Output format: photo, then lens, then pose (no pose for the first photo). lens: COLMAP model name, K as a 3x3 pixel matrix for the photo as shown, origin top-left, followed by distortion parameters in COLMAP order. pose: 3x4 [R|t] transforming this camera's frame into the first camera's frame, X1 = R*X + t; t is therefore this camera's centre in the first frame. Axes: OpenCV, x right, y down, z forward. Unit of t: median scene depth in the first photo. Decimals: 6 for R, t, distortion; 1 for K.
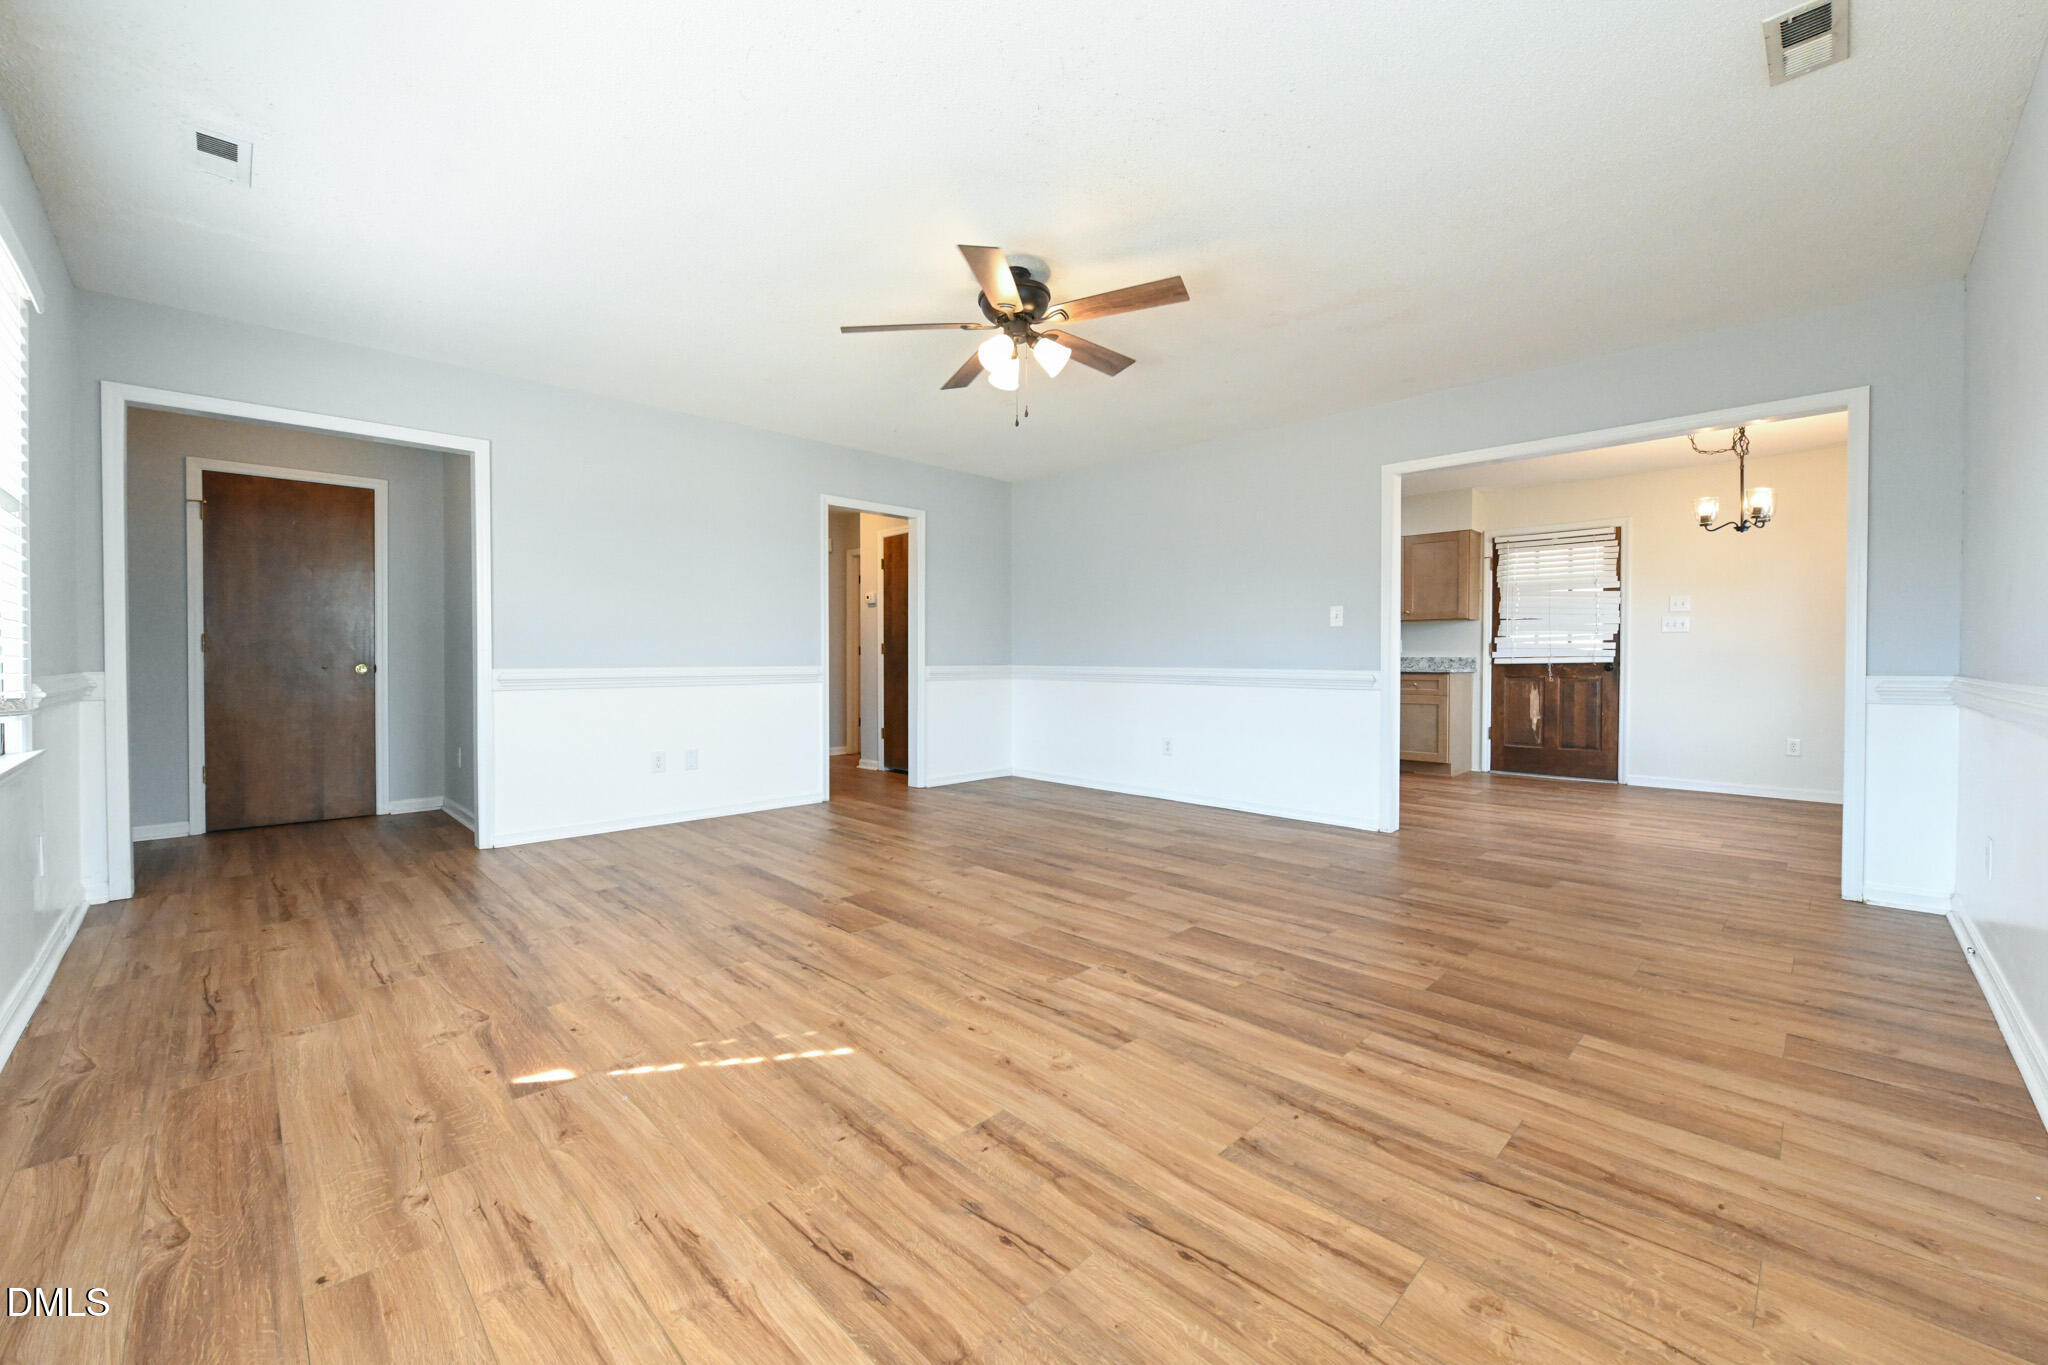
lens RADIAL K [[806.8, 0, 1025.7], [0, 806.8, 671.4], [0, 0, 1]] dist [-0.005434, -0.000163]
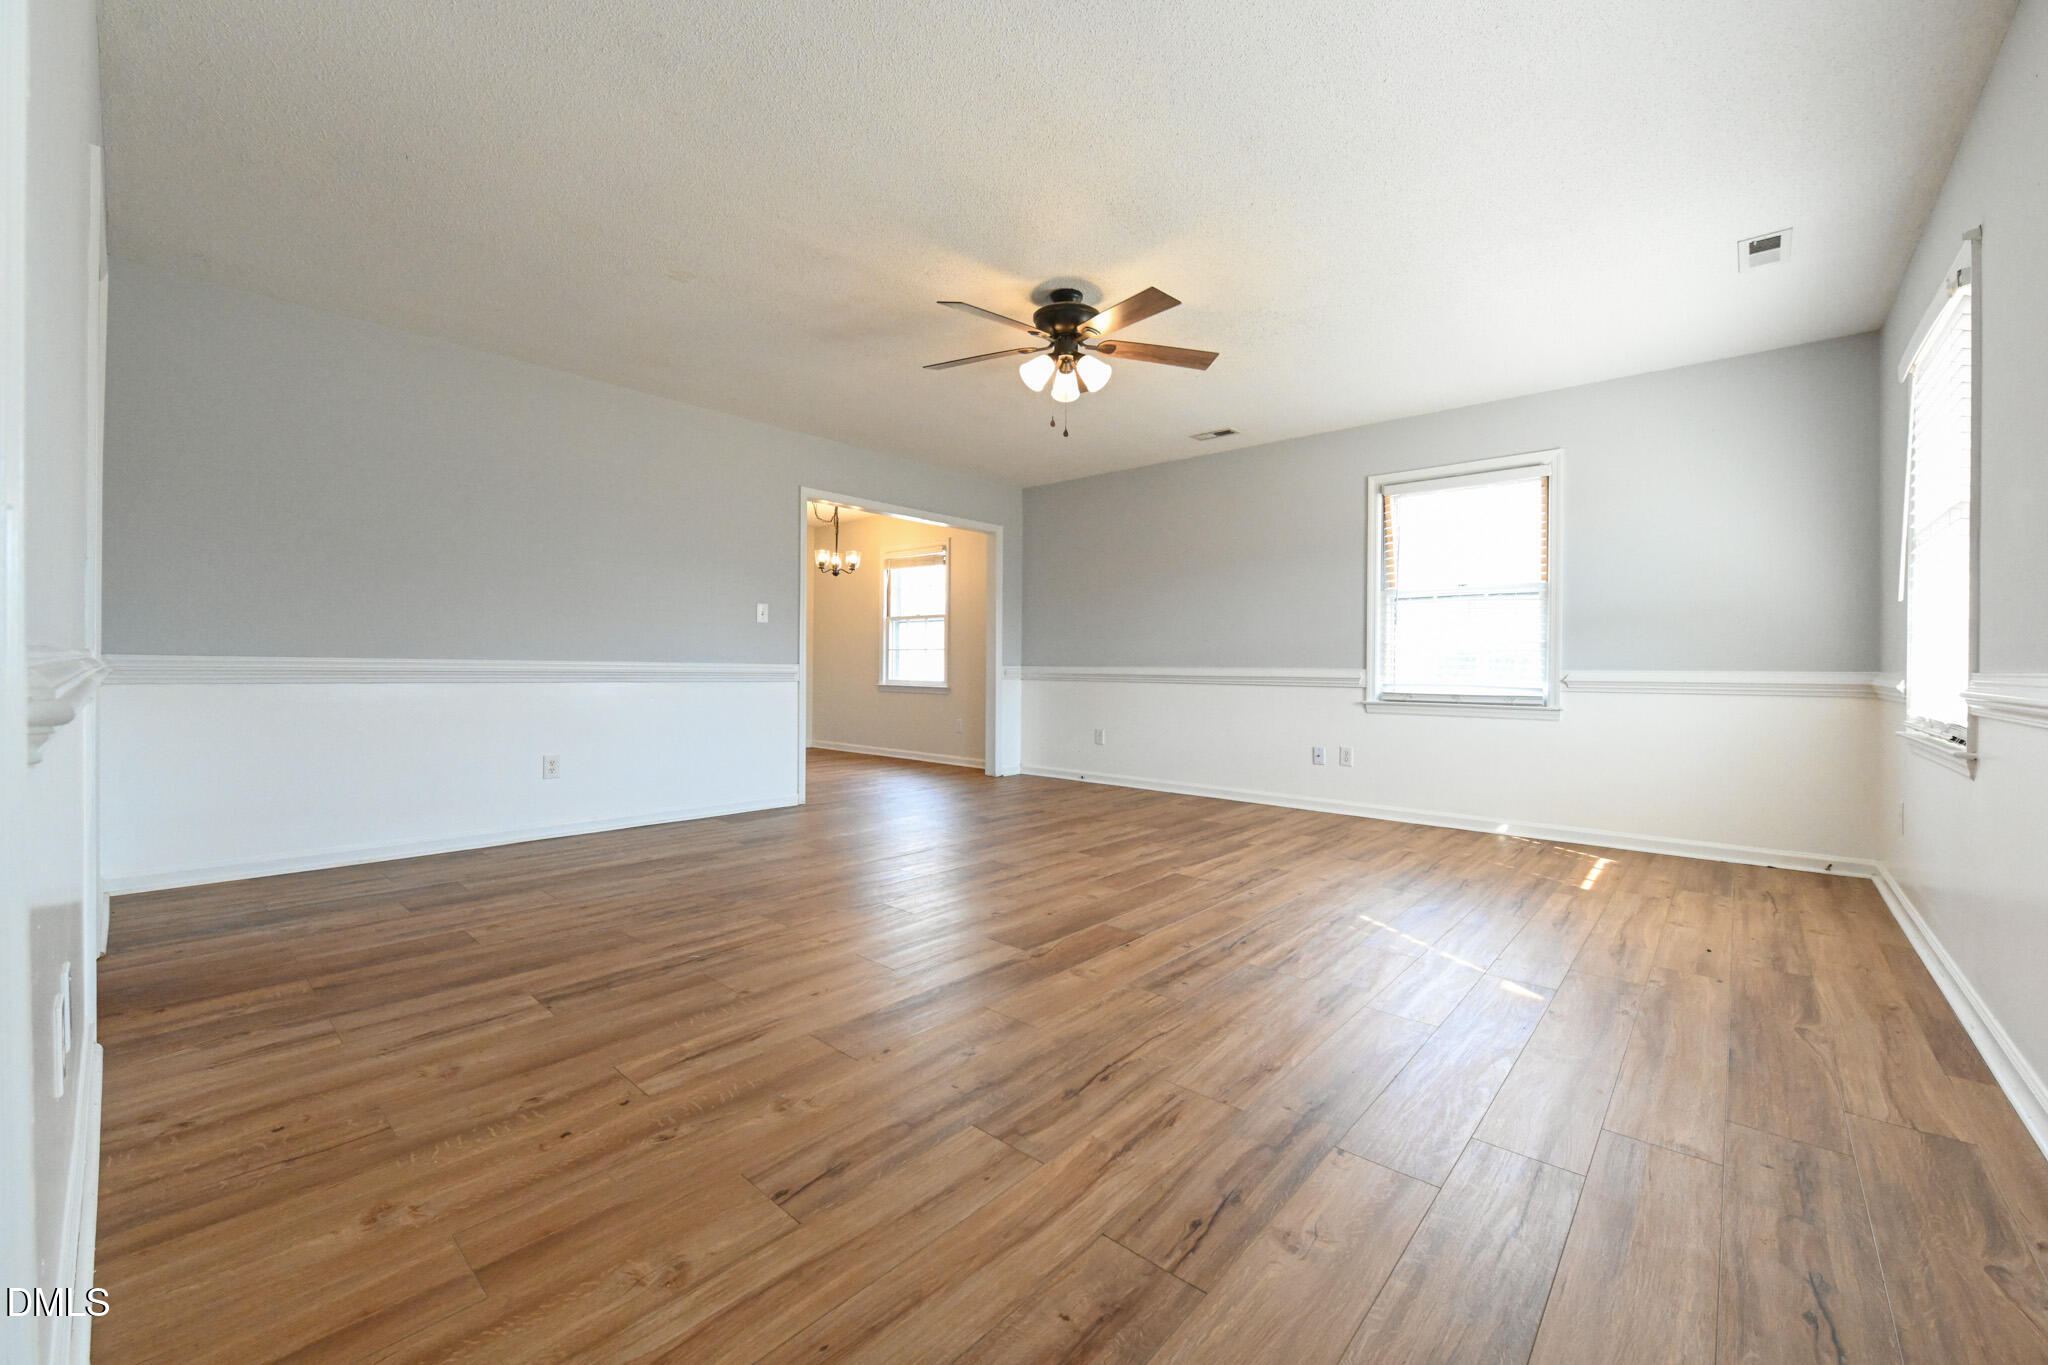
lens RADIAL K [[807.7, 0, 1025.5], [0, 807.7, 665.7], [0, 0, 1]] dist [-0.007971, -0.000482]
pose [[-0.060007, -0.000766, 0.998198, -1.091533], [0.007081, 0.999974, 0.001193, 0.003160], [-0.998173, 0.007140, -0.060000, 1.122358]]
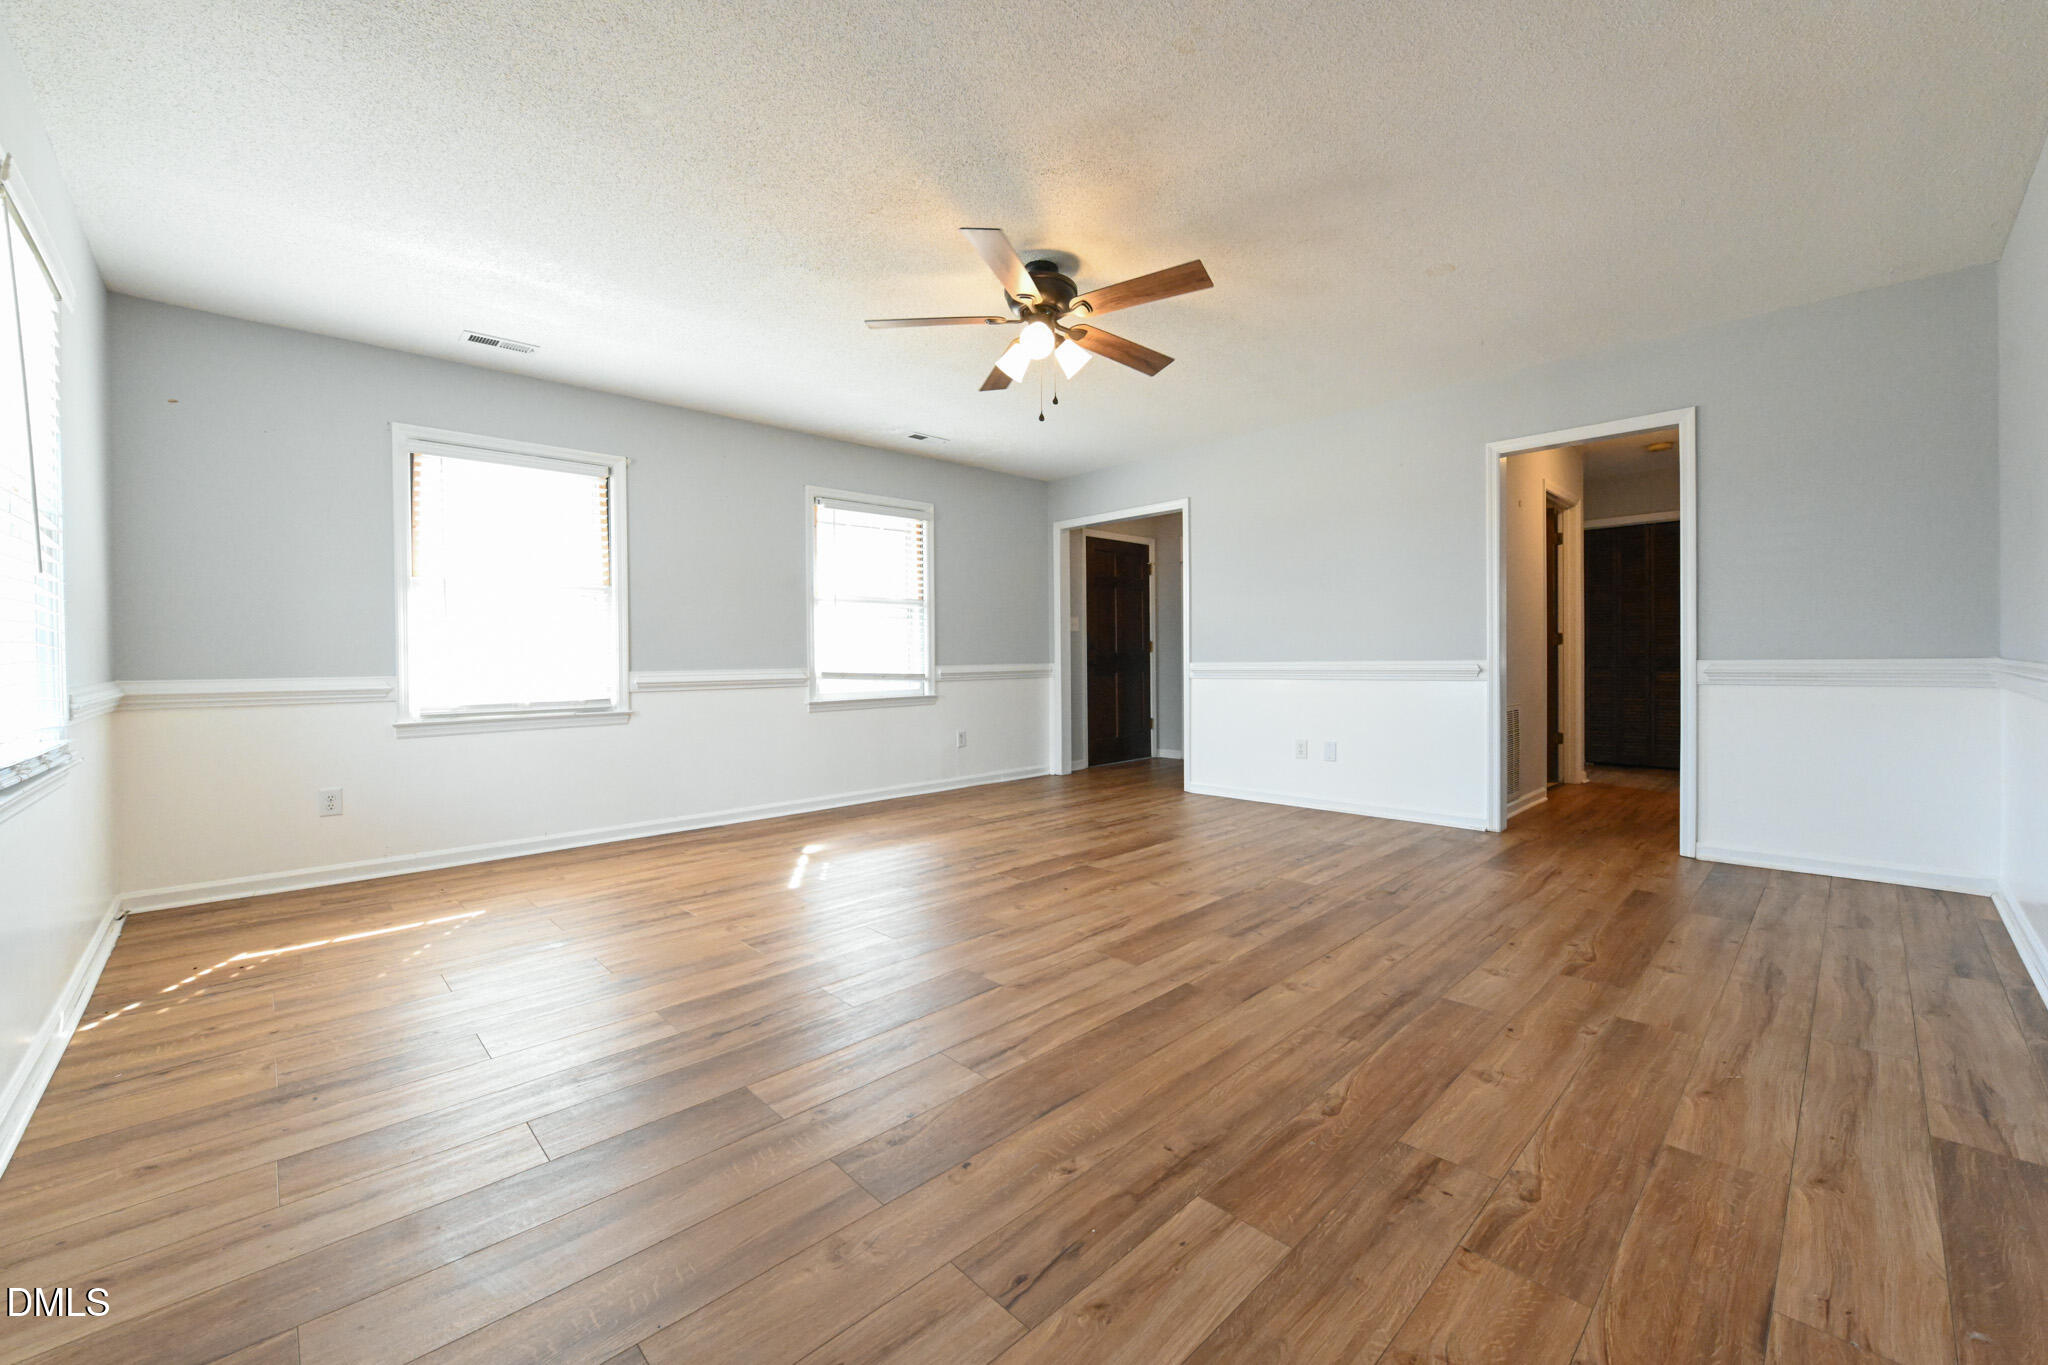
lens RADIAL K [[807.7, 0, 1025.5], [0, 807.7, 665.7], [0, 0, 1]] dist [-0.007971, -0.000482]
pose [[-0.019673, 0.009056, -0.999765, 0.984877], [-0.004175, 0.999950, 0.009140, -0.012331], [0.999798, 0.004354, -0.019634, 1.004390]]
